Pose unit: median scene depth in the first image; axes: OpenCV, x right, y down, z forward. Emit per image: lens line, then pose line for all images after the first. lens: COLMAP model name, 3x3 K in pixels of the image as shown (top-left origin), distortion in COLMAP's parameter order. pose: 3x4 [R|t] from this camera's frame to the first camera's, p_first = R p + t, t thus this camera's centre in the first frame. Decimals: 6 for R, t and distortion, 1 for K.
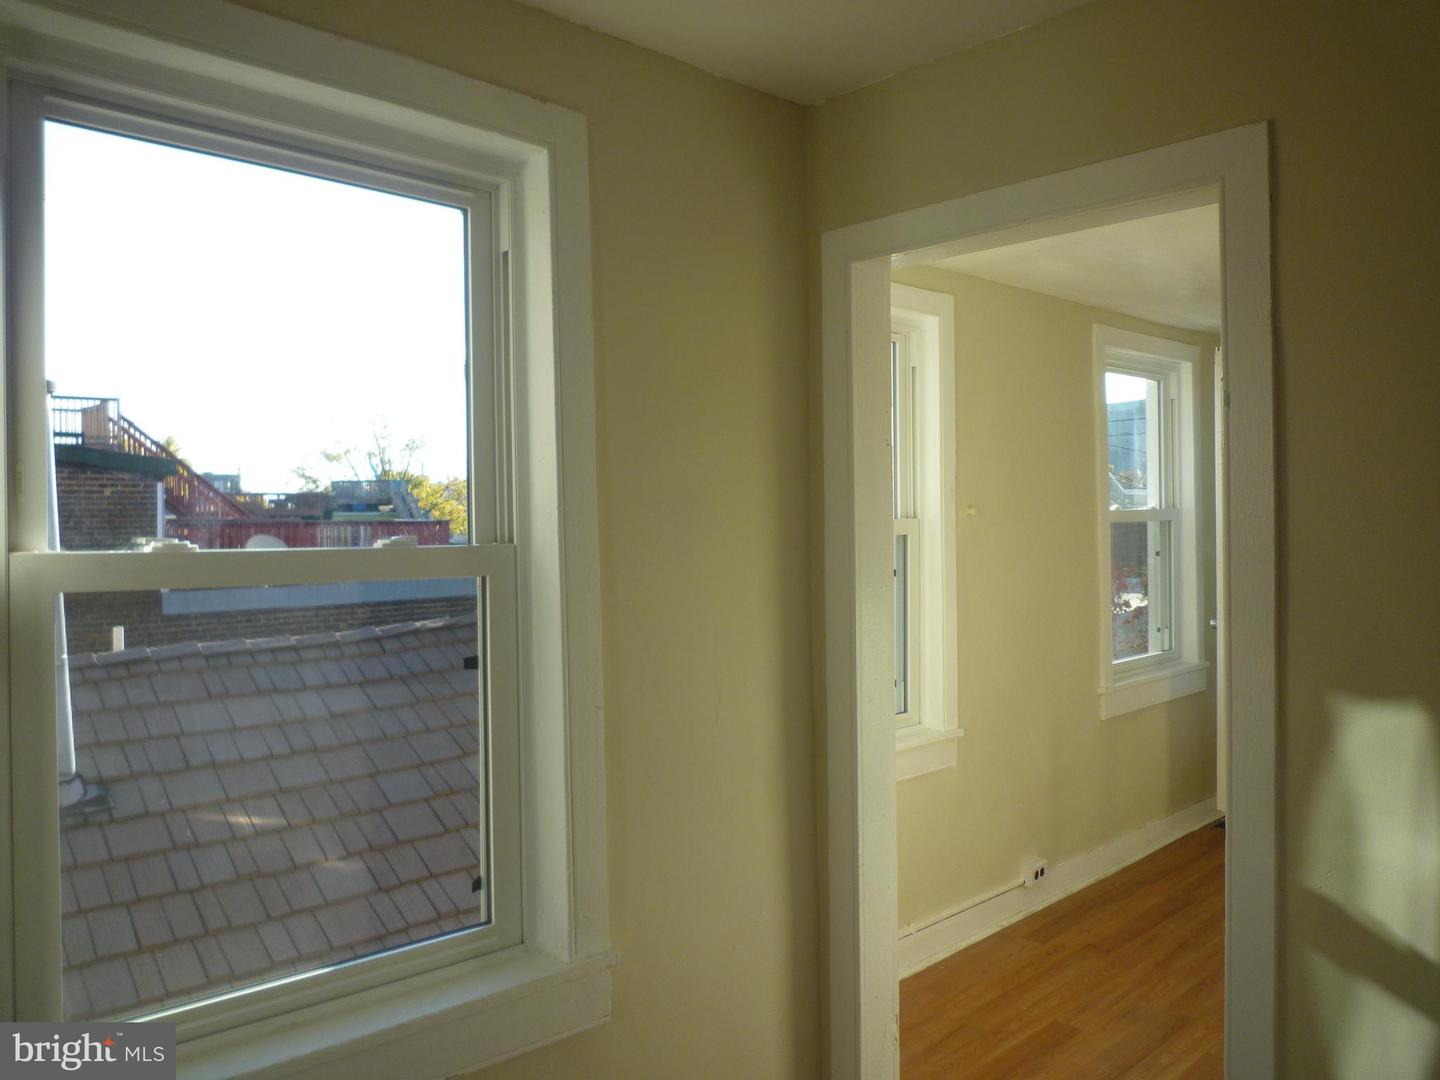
lens RADIAL K [[1051.8, 0, 708.2], [0, 1051.8, 536.7], [0, 0, 1]] dist [-0.034620, -0.019540]
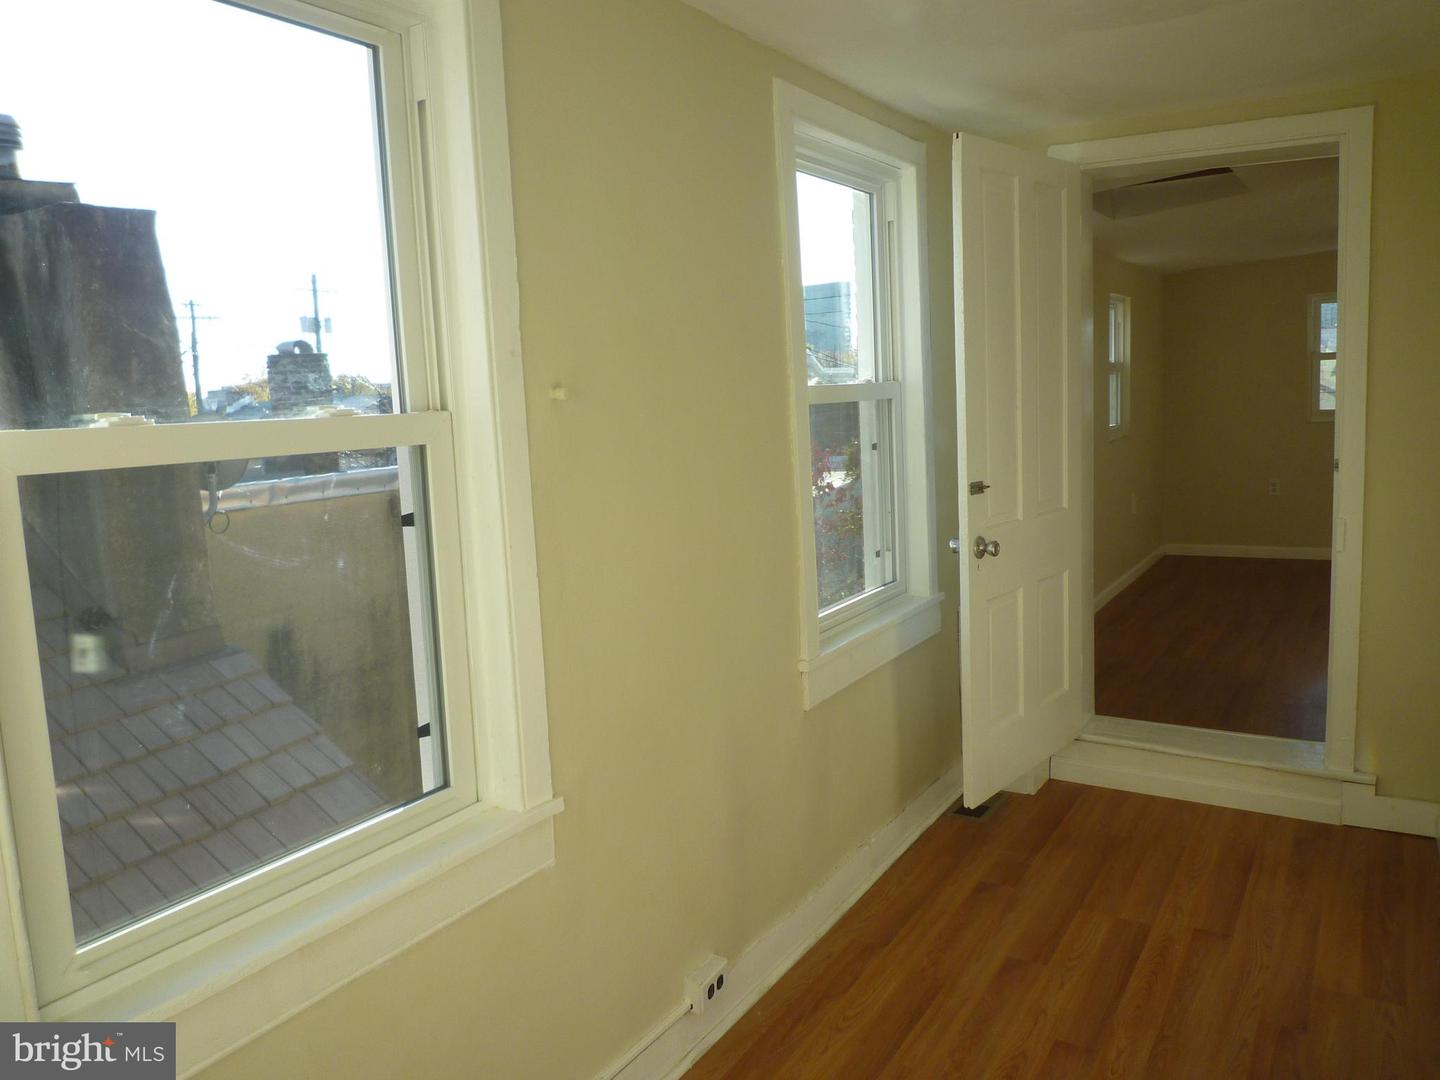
lens RADIAL K [[1051.8, 0, 721.0], [0, 1051.8, 539.6], [0, 0, 1]] dist [-0.034620, -0.019540]
pose [[0.960032, -0.066264, 0.271932, 0.183387], [0.035872, 0.992688, 0.115252, -0.009343], [-0.277581, -0.100891, 0.955390, 0.471258]]
